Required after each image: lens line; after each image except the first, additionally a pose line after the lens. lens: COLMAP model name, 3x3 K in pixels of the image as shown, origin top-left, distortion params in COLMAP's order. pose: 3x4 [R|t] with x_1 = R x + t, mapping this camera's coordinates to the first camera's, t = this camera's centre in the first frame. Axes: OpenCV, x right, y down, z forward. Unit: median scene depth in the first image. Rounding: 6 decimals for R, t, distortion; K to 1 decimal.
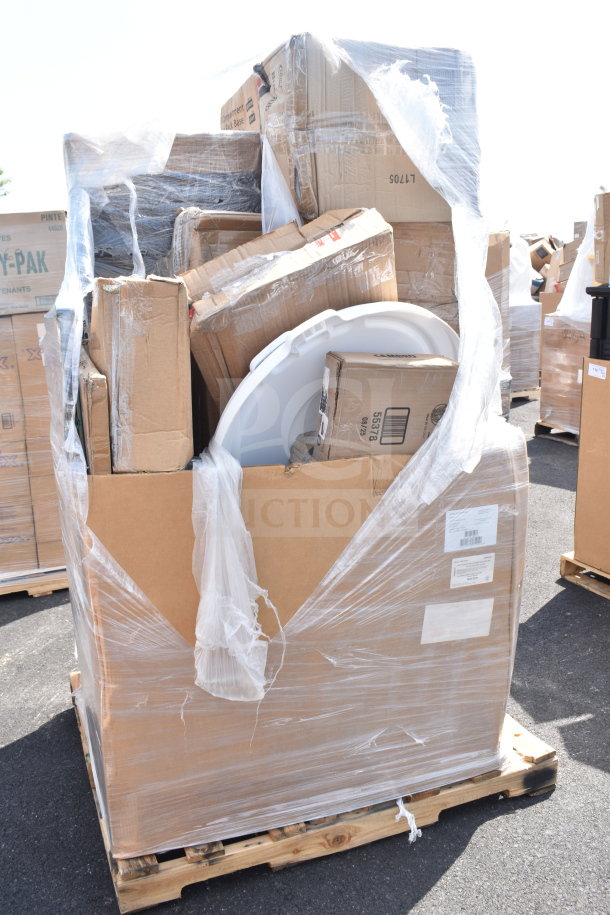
lens RADIAL K [[783.7, 0, 305.0], [0, 783.7, 457.5], [0, 0, 1]] dist [-0.092703, -0.000361]
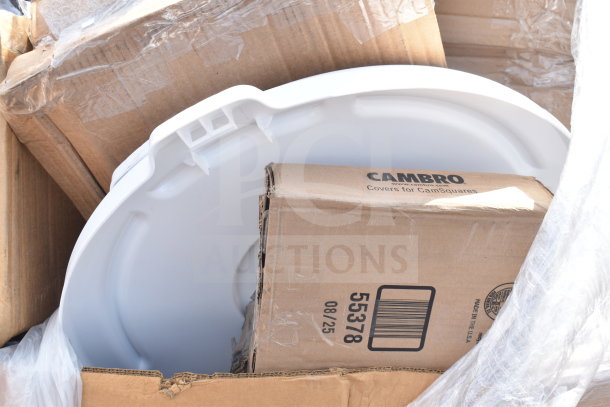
lens RADIAL K [[776.3, 0, 305.0], [0, 776.3, 203.5], [0, 0, 1]] dist [-0.121464, -0.013395]
pose [[0.954399, 0.104727, -0.279561, 0.187093], [-0.093240, 0.994172, 0.054117, -0.134554], [0.283600, -0.025584, 0.958601, 0.520230]]
